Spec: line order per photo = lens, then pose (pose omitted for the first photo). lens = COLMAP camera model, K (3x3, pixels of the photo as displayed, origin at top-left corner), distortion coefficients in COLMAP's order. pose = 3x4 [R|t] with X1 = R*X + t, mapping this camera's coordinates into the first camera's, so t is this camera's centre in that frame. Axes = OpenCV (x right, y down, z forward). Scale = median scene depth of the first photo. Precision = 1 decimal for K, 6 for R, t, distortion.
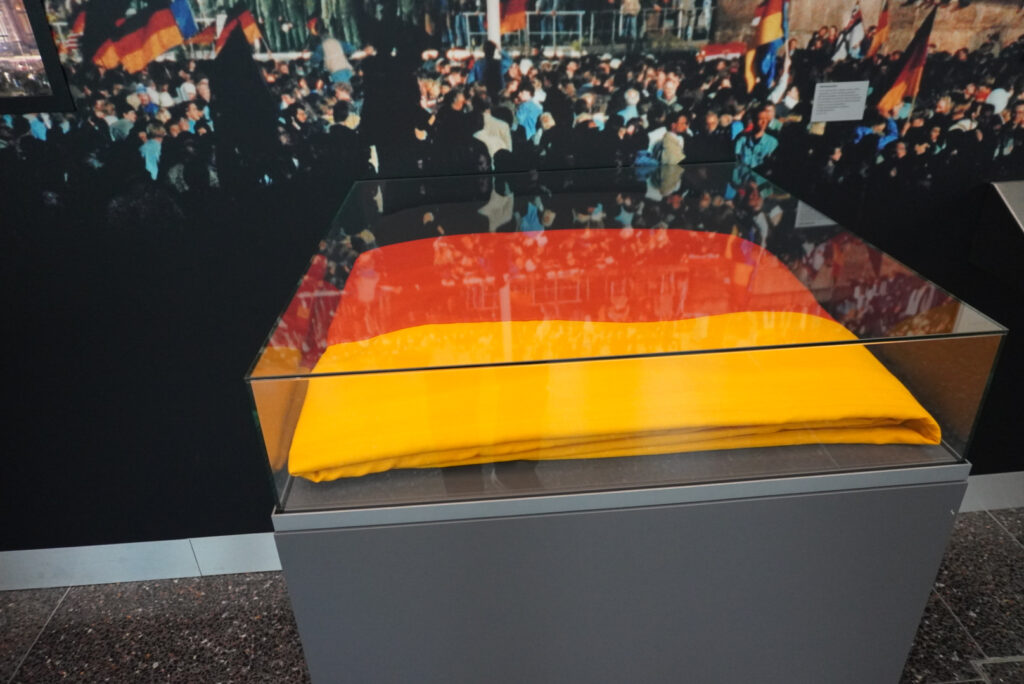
lens RADIAL K [[681.5, 0, 511.1], [0, 681.5, 343.3], [0, 0, 1]] dist [-0.021165, 0.011766]
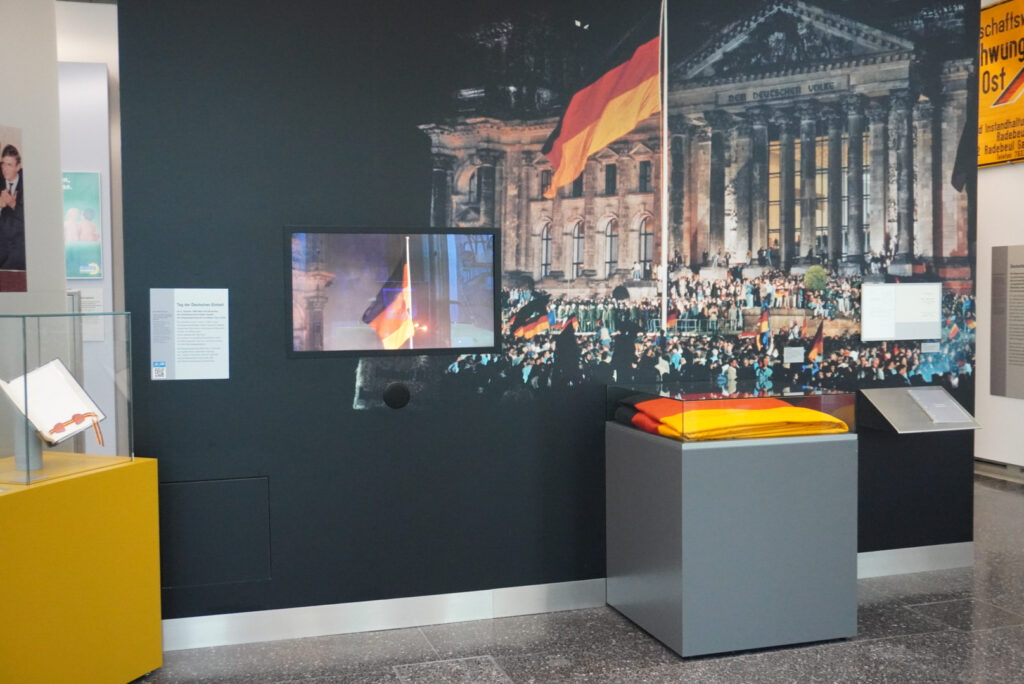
lens RADIAL K [[1077.8, 0, 512.5], [0, 1077.8, 341.9], [0, 0, 1]] dist [0.000072, 0.000000]
pose [[0.972569, 0.013377, 0.232230, -1.434125], [0.084286, 0.910238, -0.405417, 1.113558], [-0.216808, 0.413869, 0.884142, -2.278991]]
